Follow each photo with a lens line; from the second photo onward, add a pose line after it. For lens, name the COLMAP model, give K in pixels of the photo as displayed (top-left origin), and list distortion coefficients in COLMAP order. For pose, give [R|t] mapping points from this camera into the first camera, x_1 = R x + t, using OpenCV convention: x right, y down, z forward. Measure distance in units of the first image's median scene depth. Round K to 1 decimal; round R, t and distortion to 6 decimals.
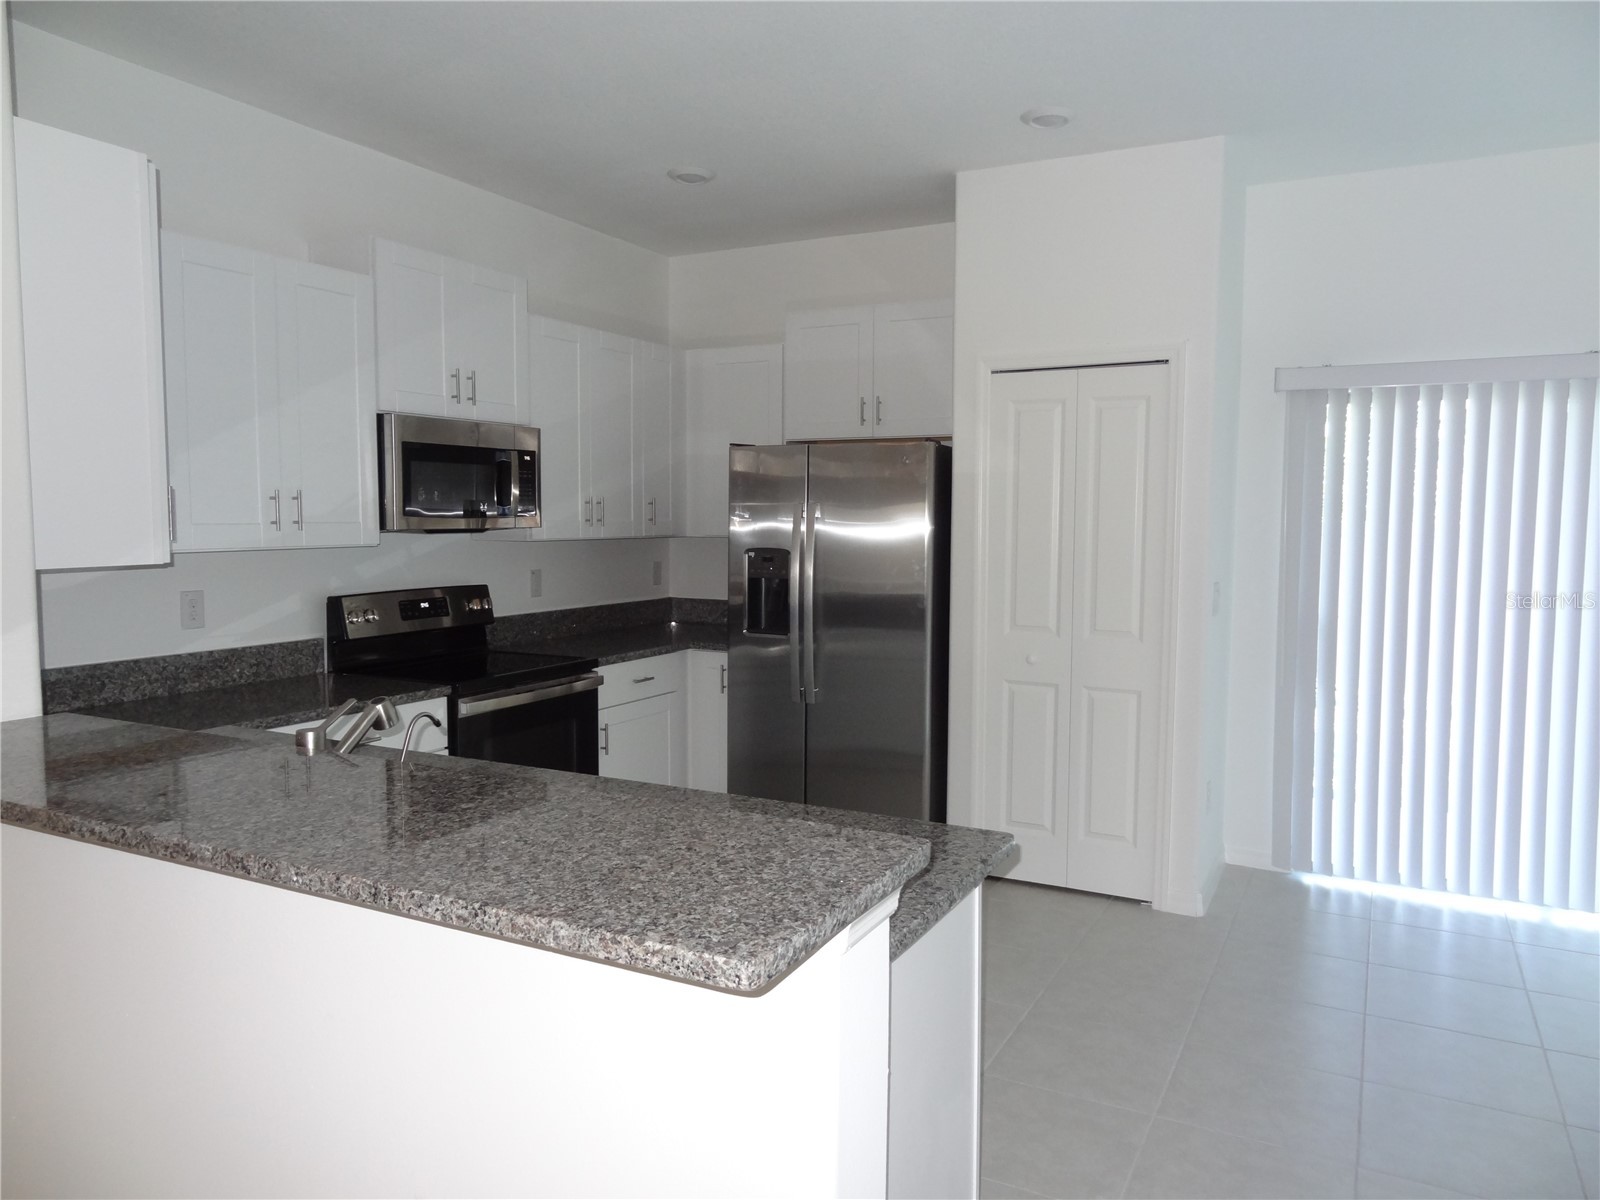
lens RADIAL K [[1119.0, 0, 800.3], [0, 1119.0, 599.8], [0, 0, 1]] dist [-0.001462, 0.009455]
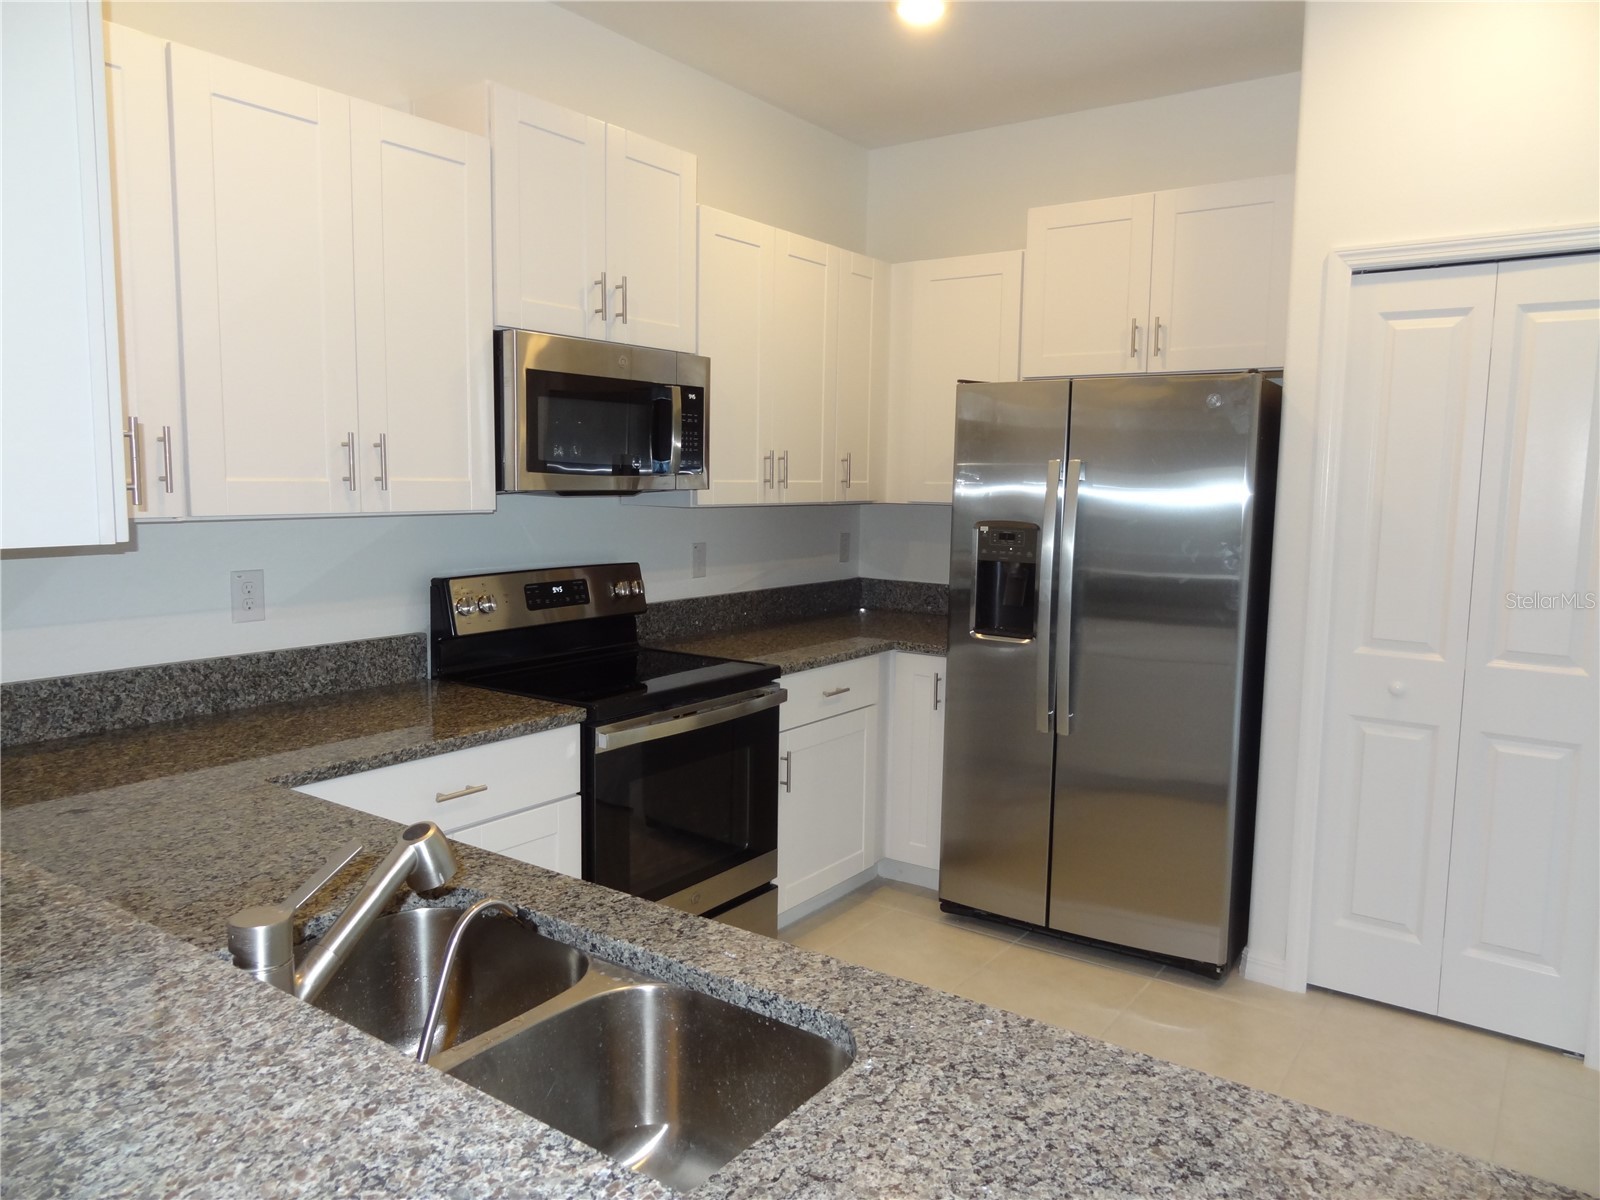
lens RADIAL K [[1119.0, 0, 802.2], [0, 1119.0, 596.2], [0, 0, 1]] dist [-0.001462, 0.009455]
pose [[0.991196, 0.025128, -0.129995, -0.082390], [-0.021151, 0.999268, 0.031883, -0.021489], [0.130701, -0.028853, 0.991002, 0.306201]]
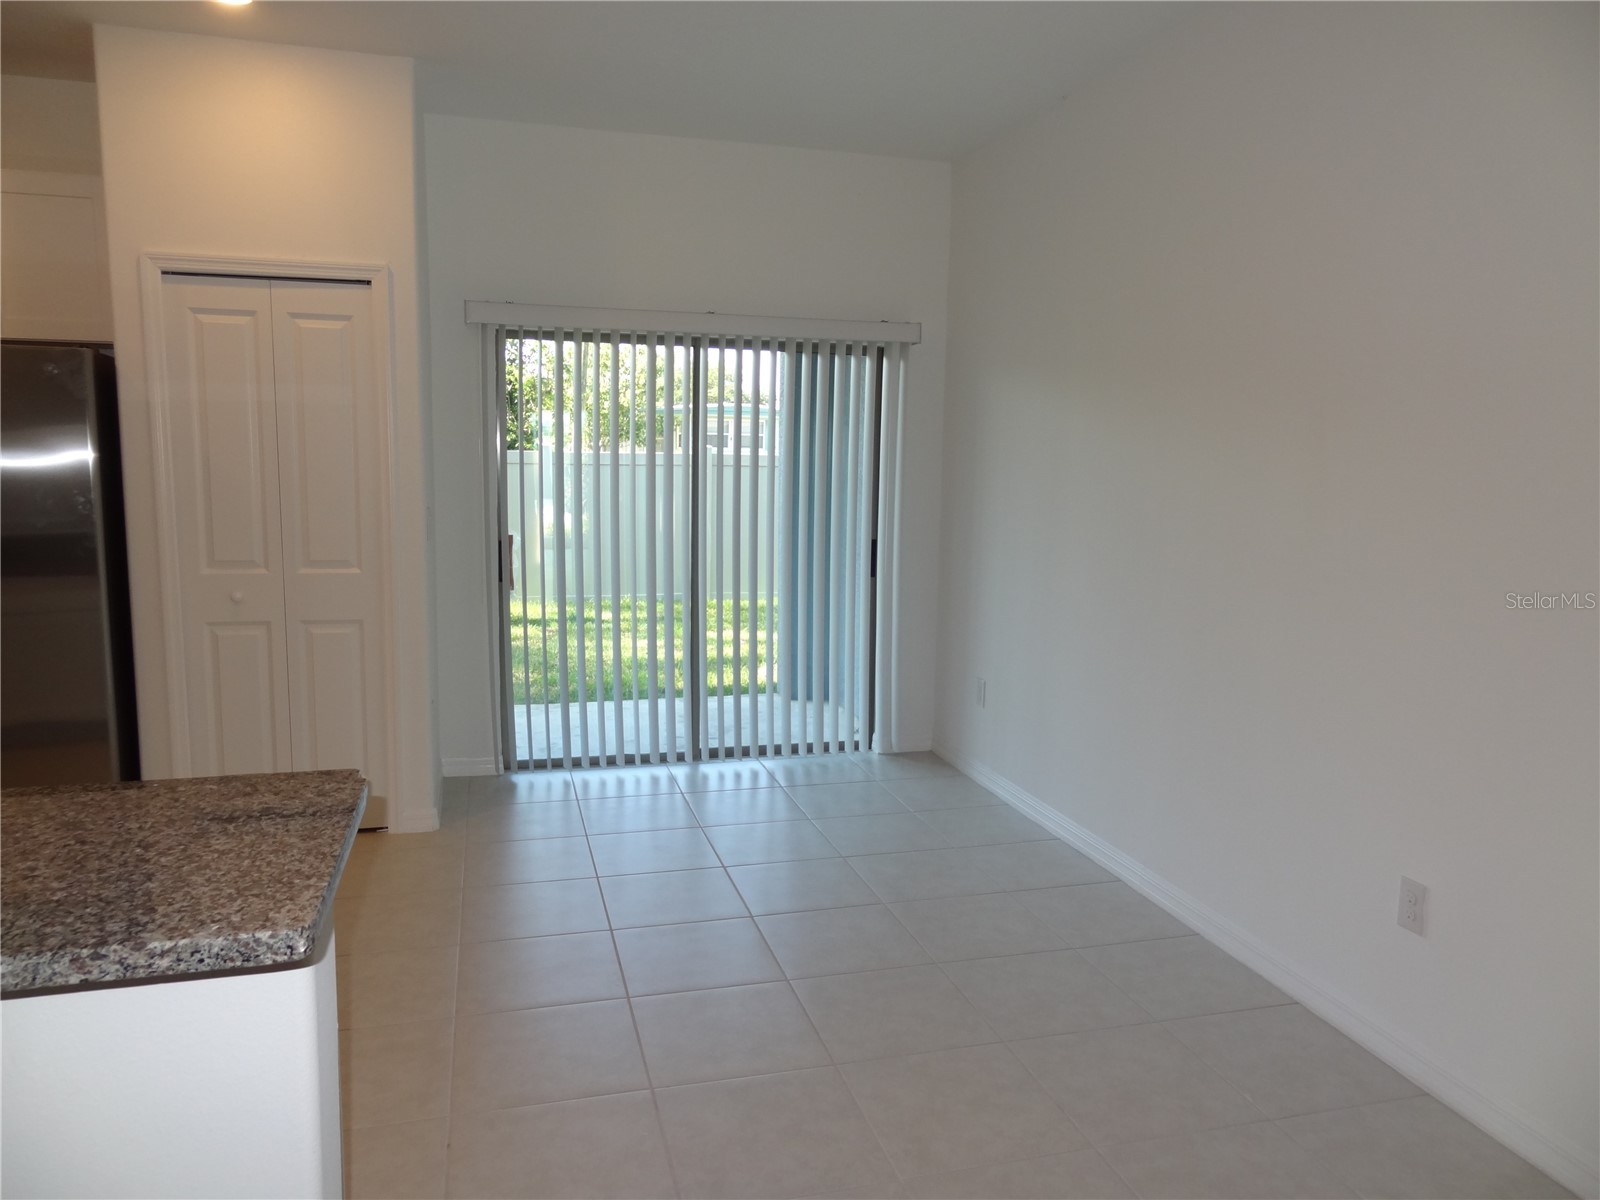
lens RADIAL K [[1119.0, 0, 799.6], [0, 1119.0, 599.2], [0, 0, 1]] dist [-0.001462, 0.009455]
pose [[0.727251, -0.083006, 0.681334, -0.096303], [0.039947, 0.996097, 0.078714, 0.001088], [-0.685208, -0.030027, 0.727728, 0.020049]]
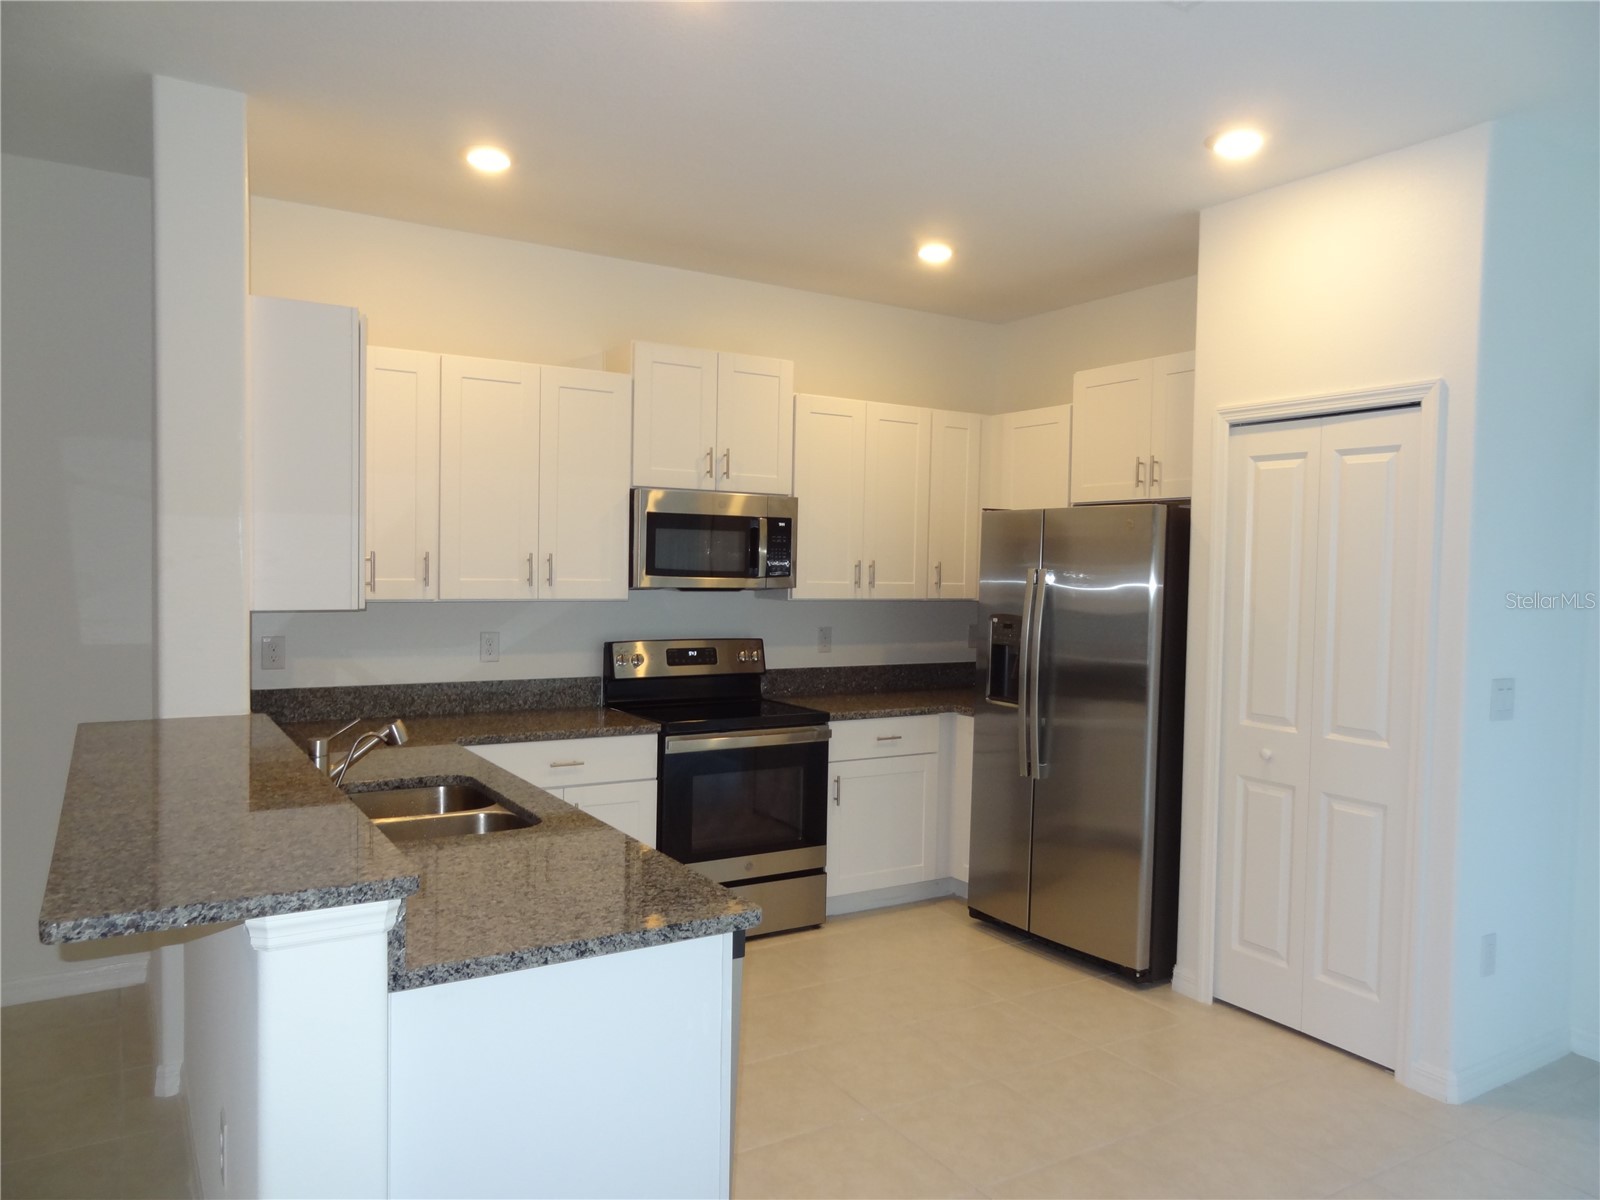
lens RADIAL K [[1119.0, 0, 798.1], [0, 1119.0, 604.3], [0, 0, 1]] dist [-0.001462, 0.009455]
pose [[0.862549, 0.030872, -0.505030, 0.381337], [-0.055384, 0.997900, -0.033592, -0.015231], [0.502933, 0.056945, 0.862448, 0.078970]]
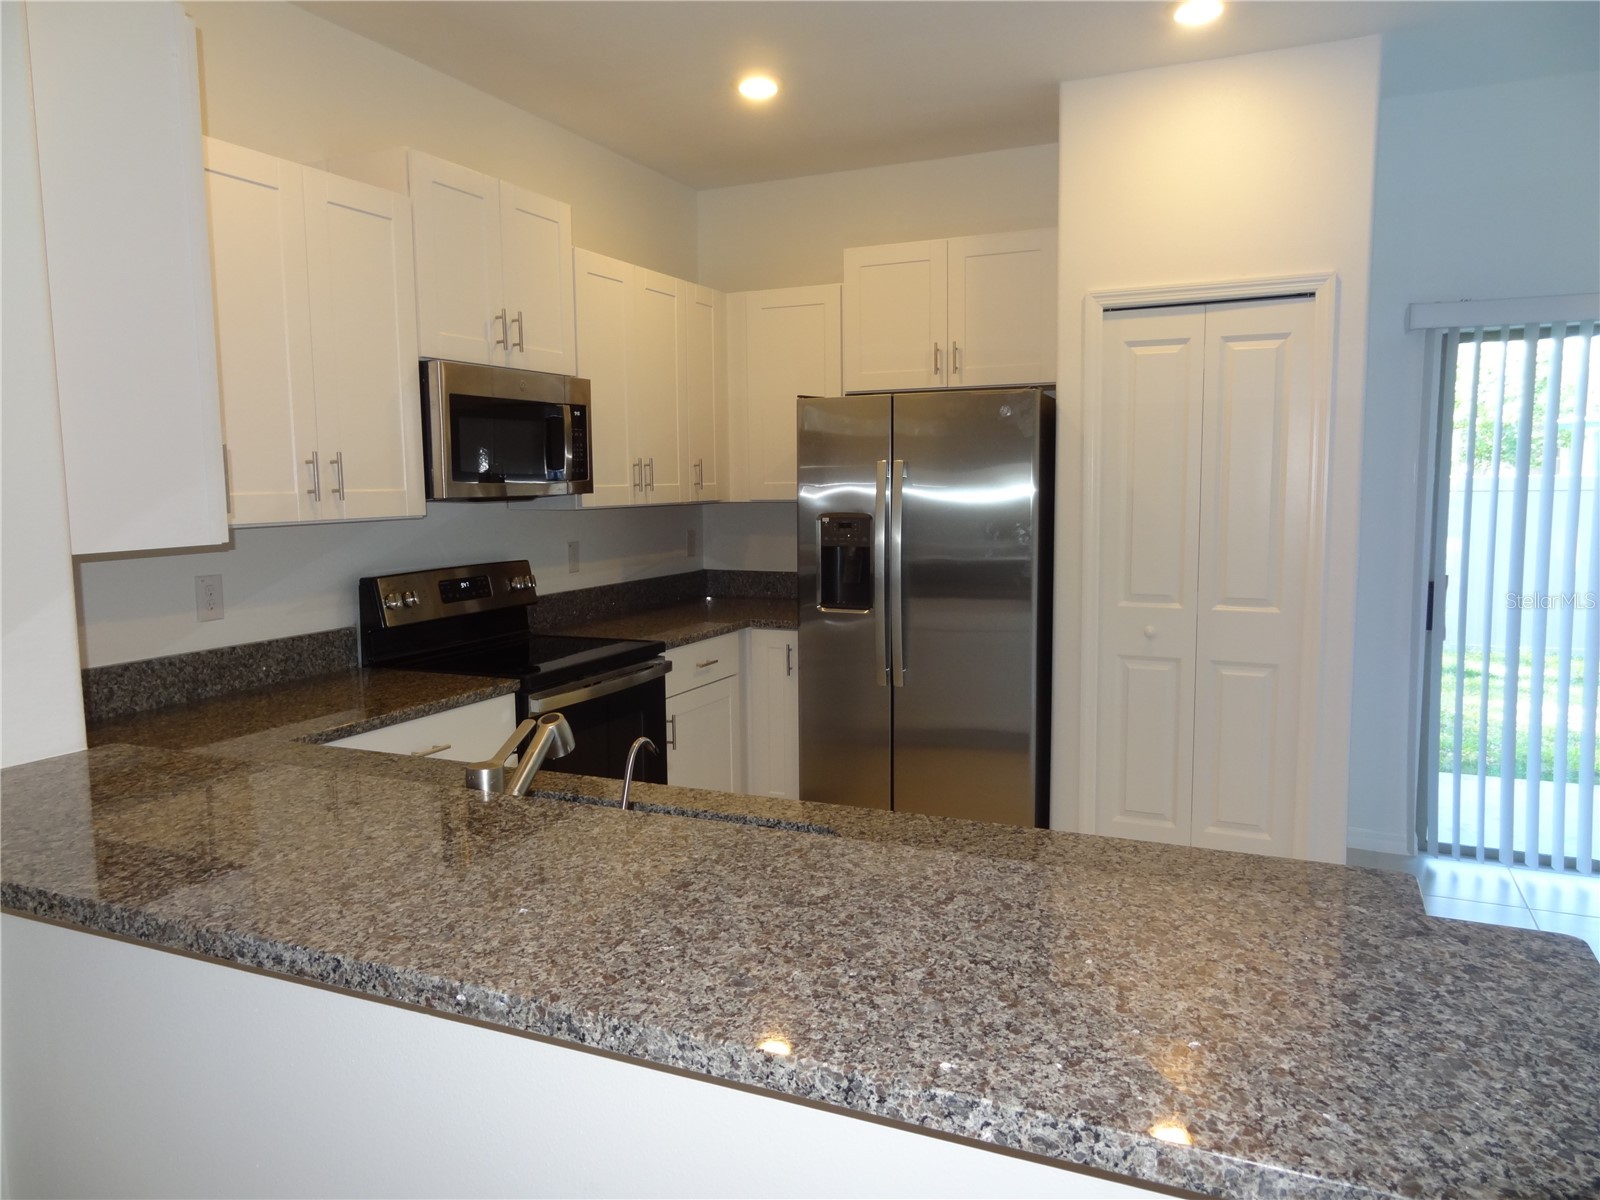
lens RADIAL K [[1119.0, 0, 797.0], [0, 1119.0, 598.8], [0, 0, 1]] dist [-0.001462, 0.009455]
pose [[0.998235, -0.021398, 0.055407, -0.146716], [0.019746, 0.999349, 0.030203, -0.006759], [-0.056017, -0.029056, 0.998007, 0.137235]]
